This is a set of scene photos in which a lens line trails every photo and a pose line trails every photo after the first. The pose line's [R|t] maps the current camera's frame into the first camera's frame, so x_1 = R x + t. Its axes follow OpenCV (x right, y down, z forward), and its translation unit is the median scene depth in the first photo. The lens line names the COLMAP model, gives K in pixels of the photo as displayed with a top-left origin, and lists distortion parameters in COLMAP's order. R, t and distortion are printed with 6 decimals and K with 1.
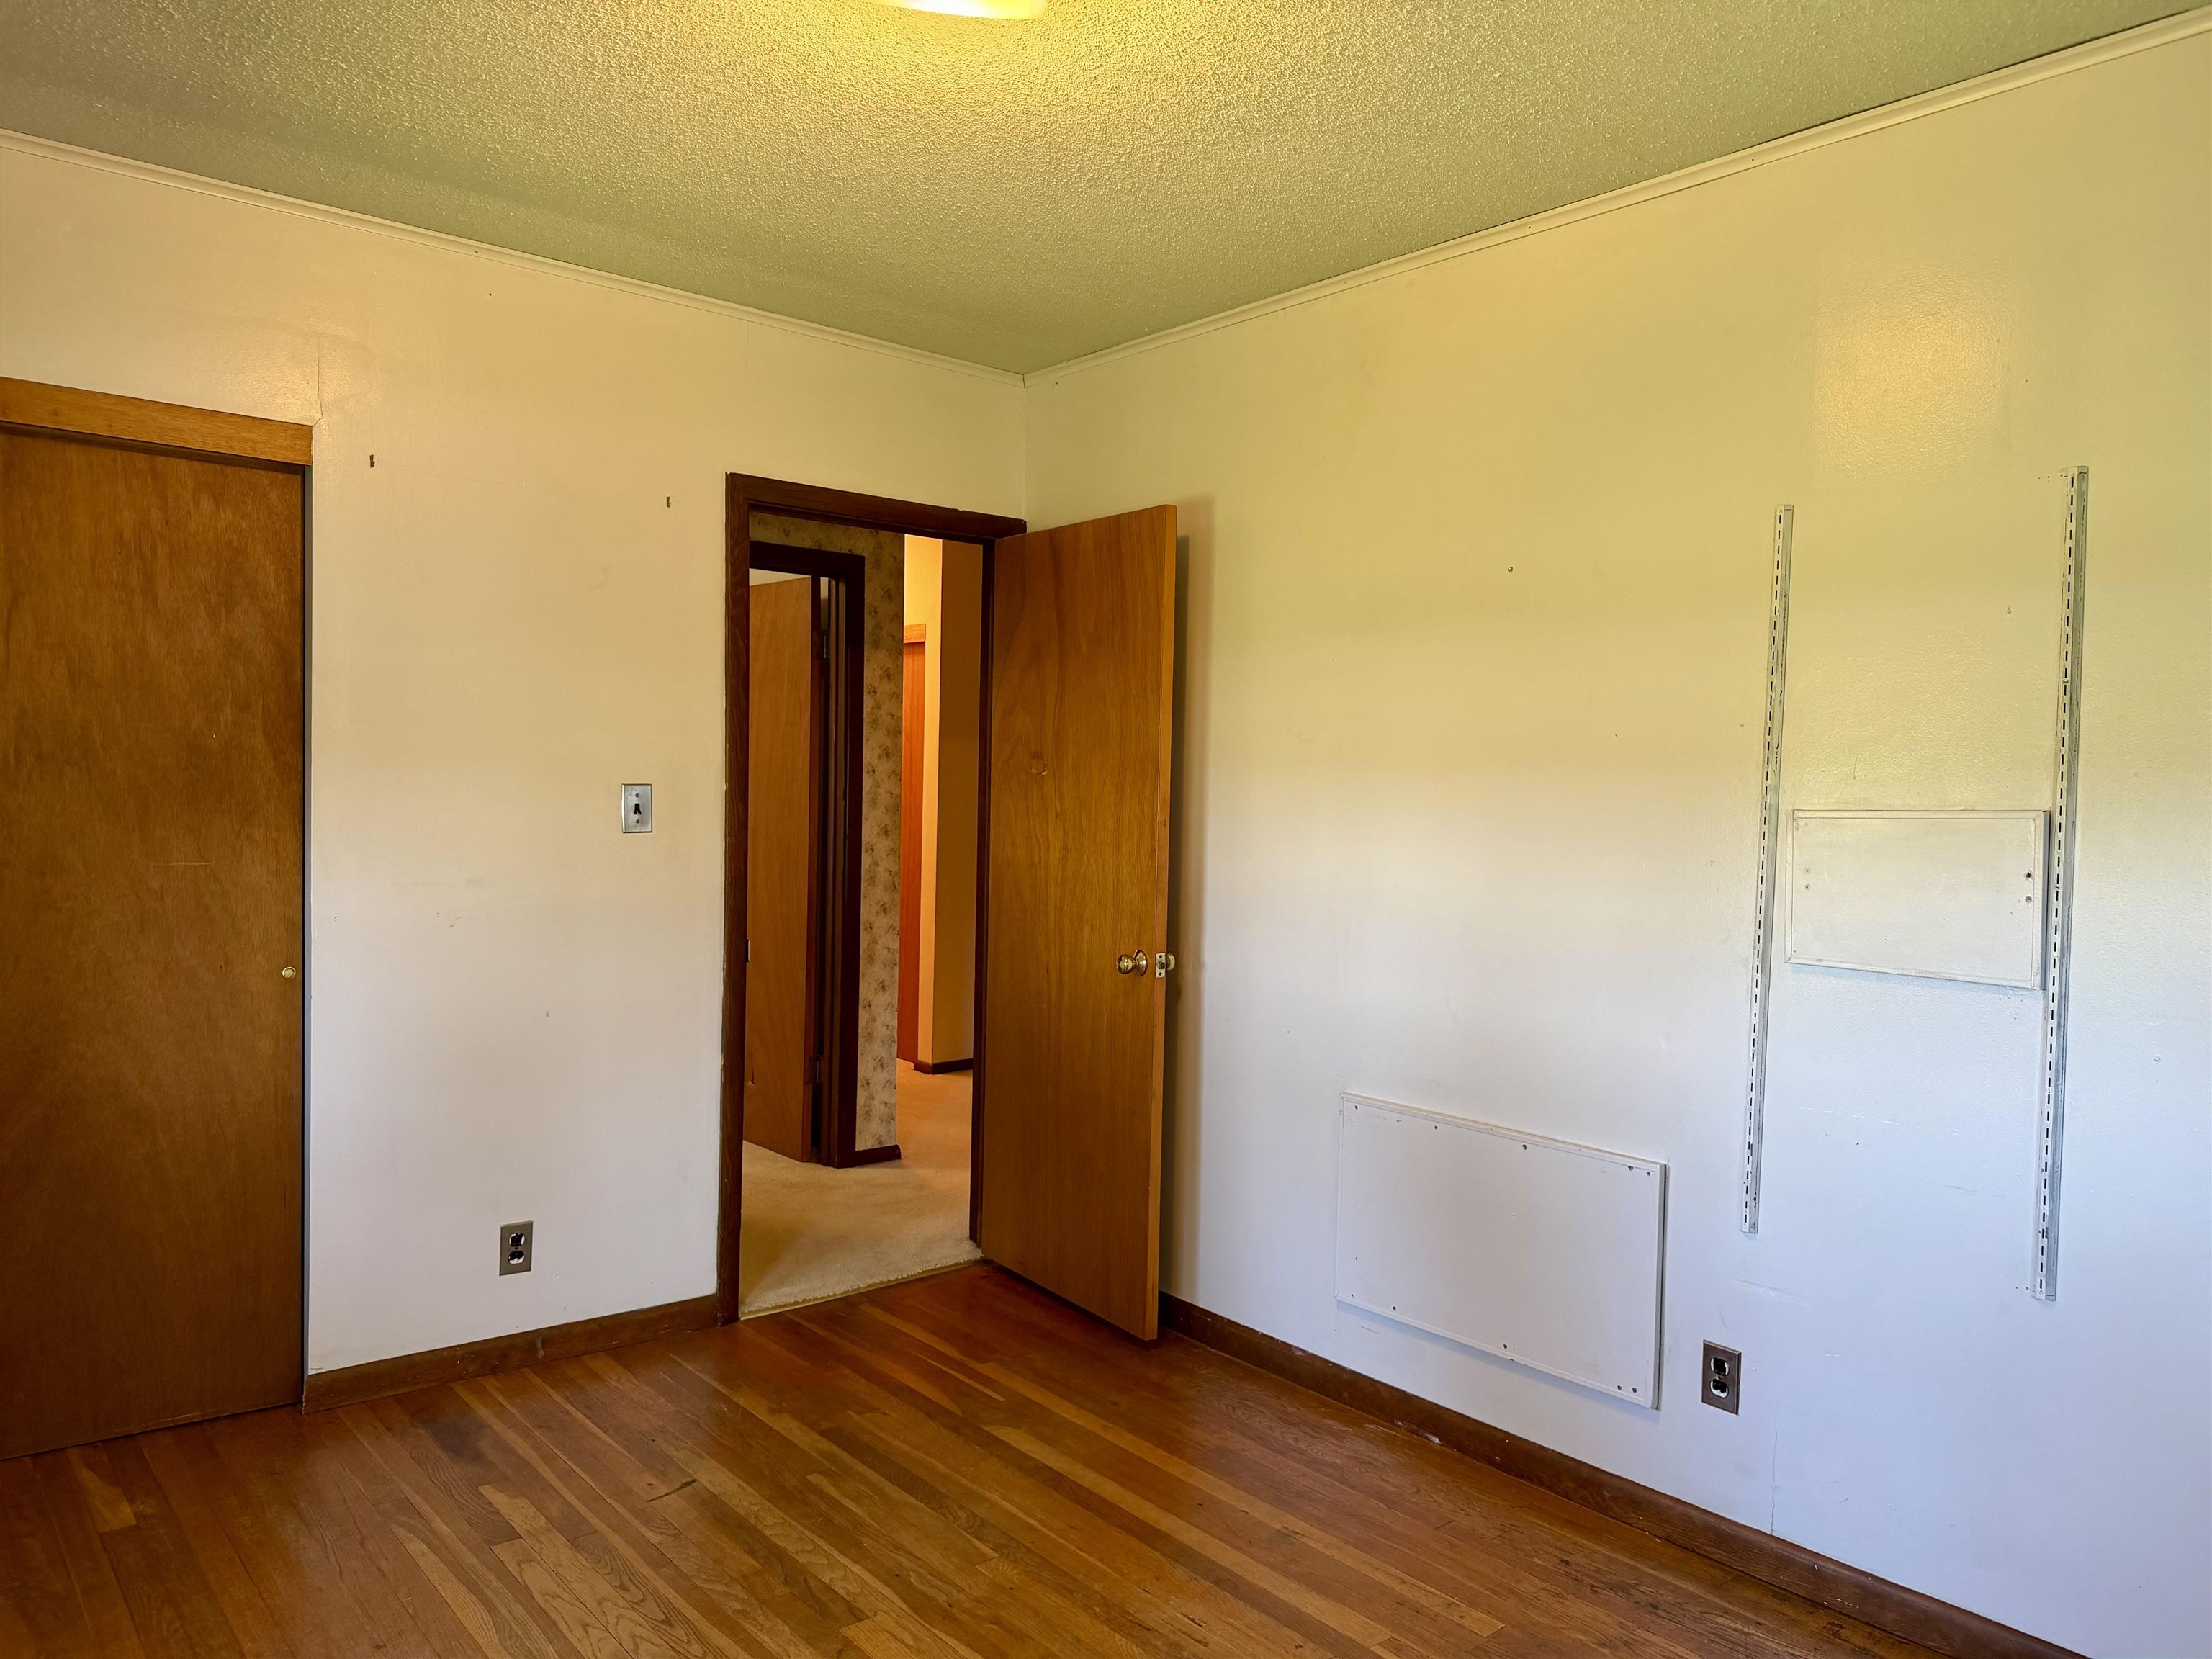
lens RADIAL K [[1549.3, 0, 1091.4], [0, 1549.3, 835.7], [0, 0, 1]] dist [0.108631, -0.152320]
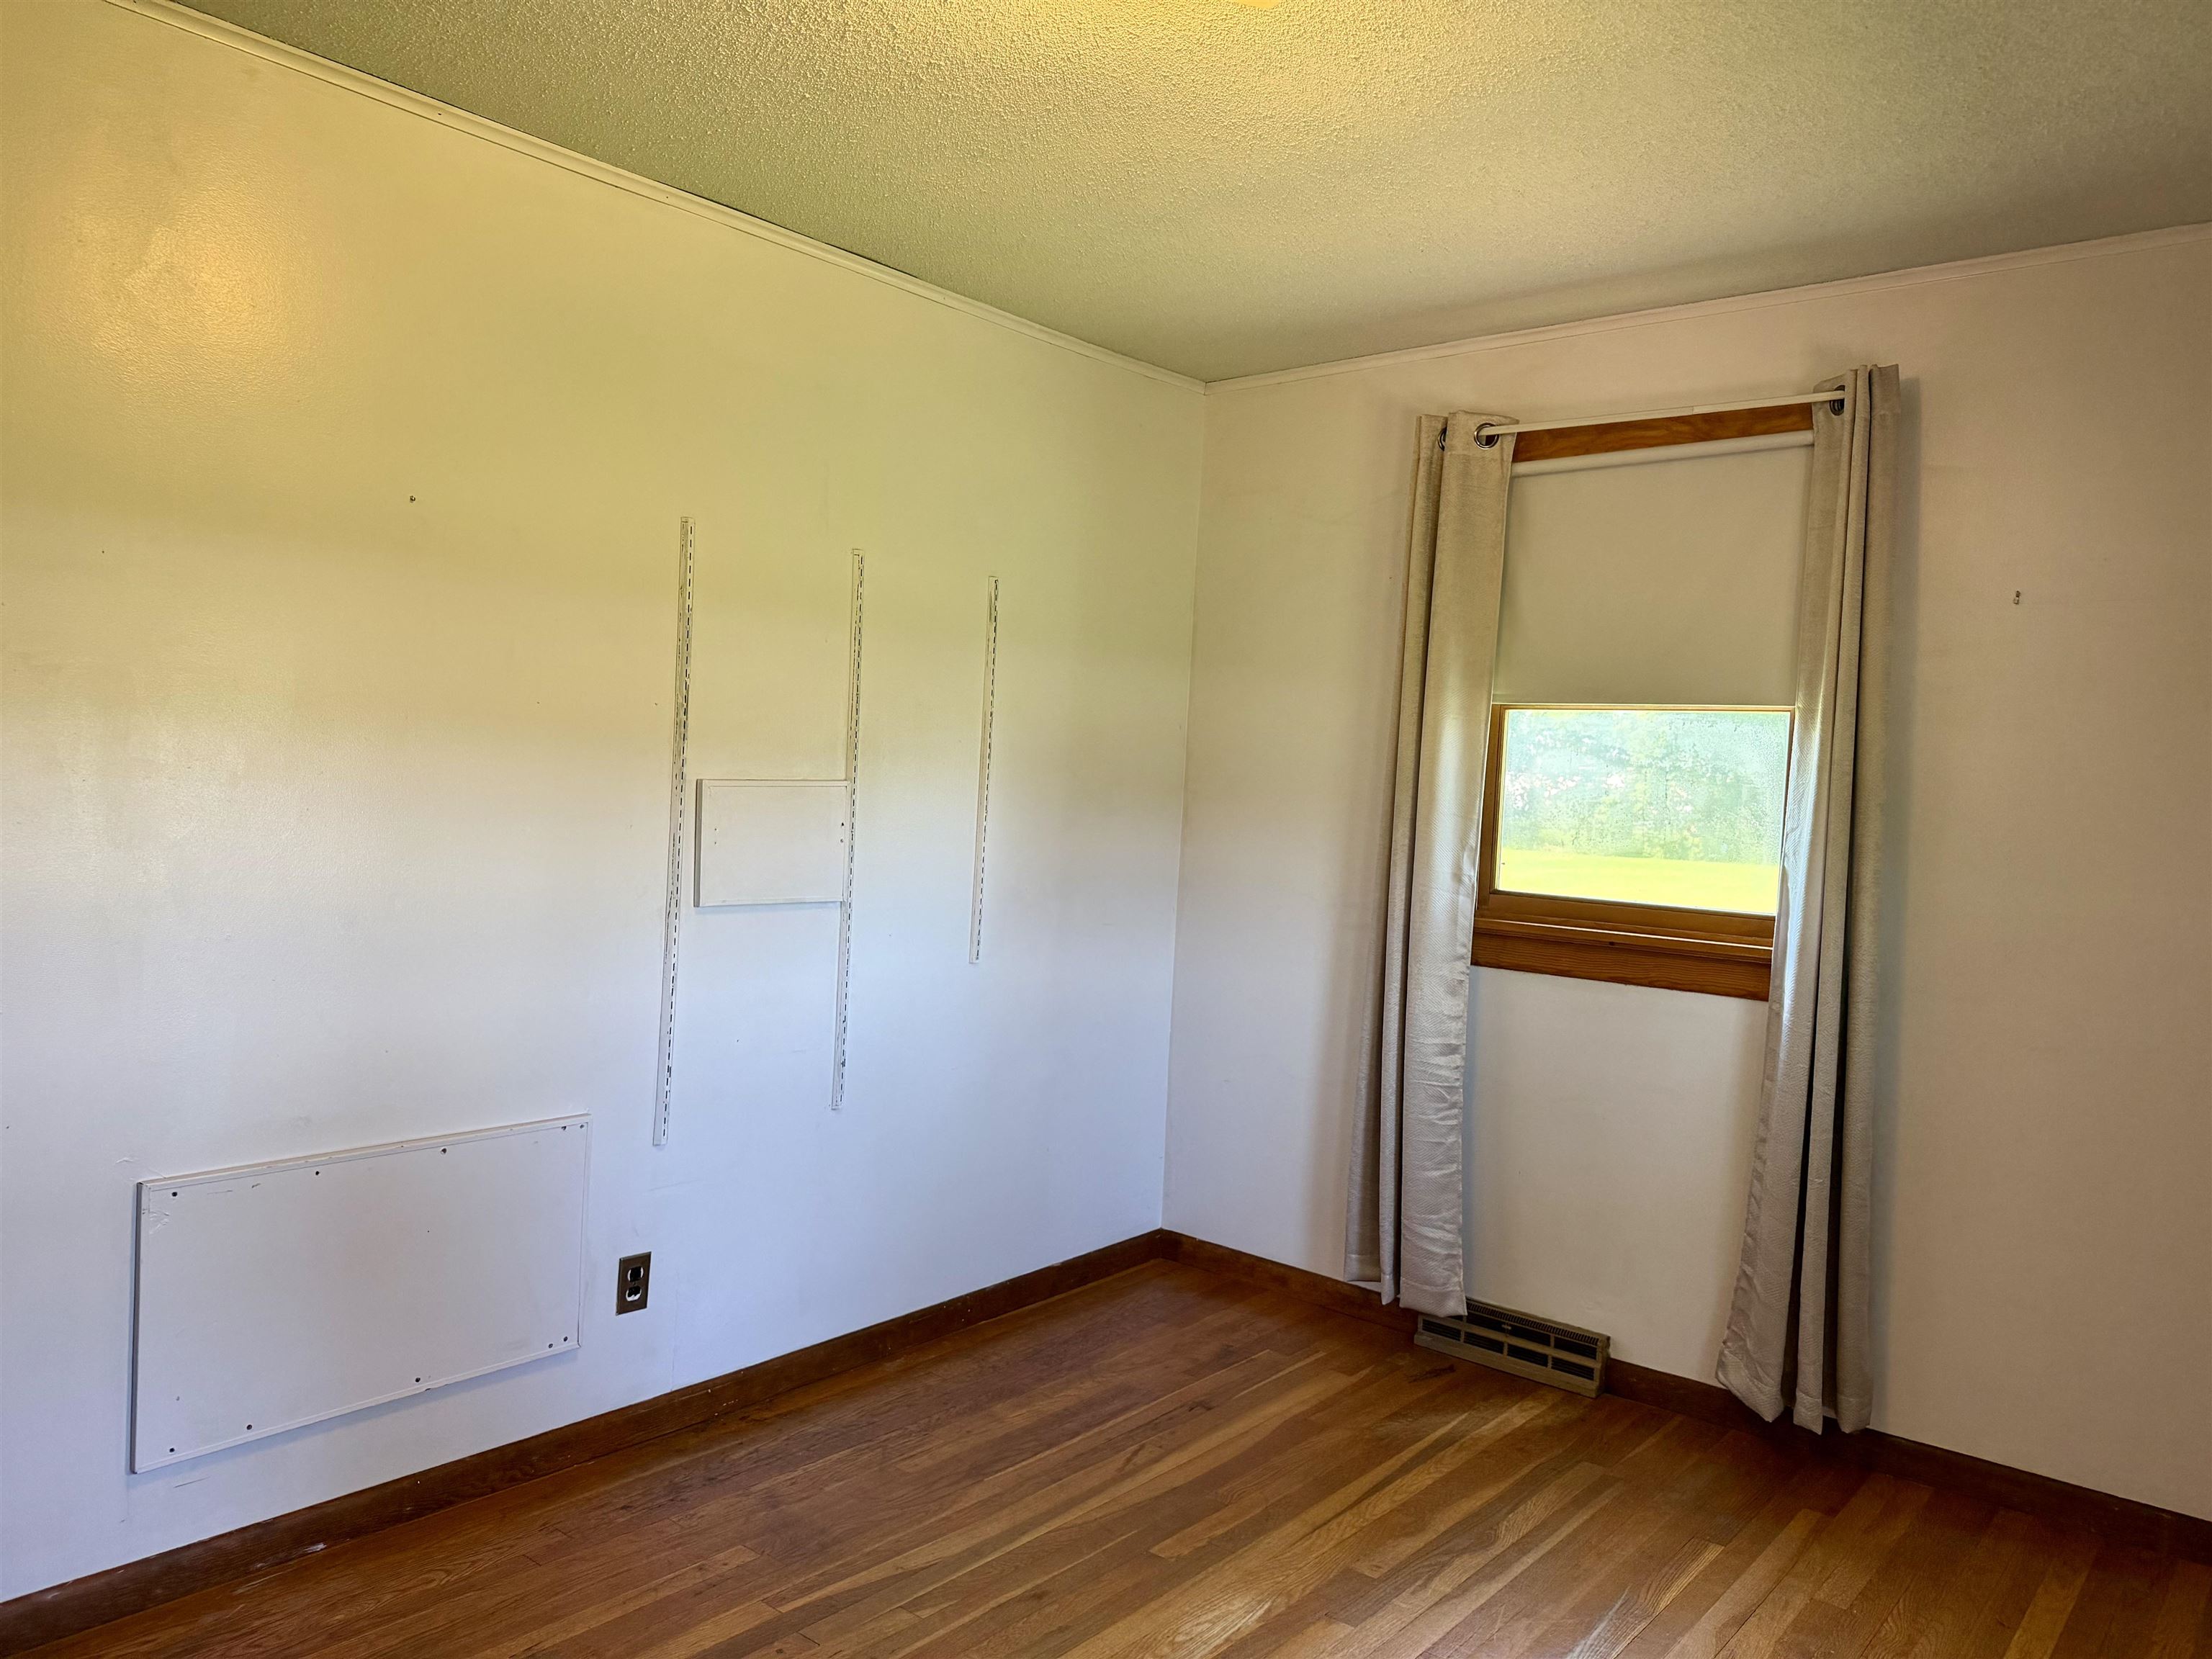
lens RADIAL K [[1549.3, 0, 1091.4], [0, 1549.3, 835.7], [0, 0, 1]] dist [0.108631, -0.152320]
pose [[-0.165303, -0.066422, 0.984004, -0.569770], [-0.017535, 0.997770, 0.064405, -0.041146], [-0.986087, -0.006608, -0.166099, 0.669242]]
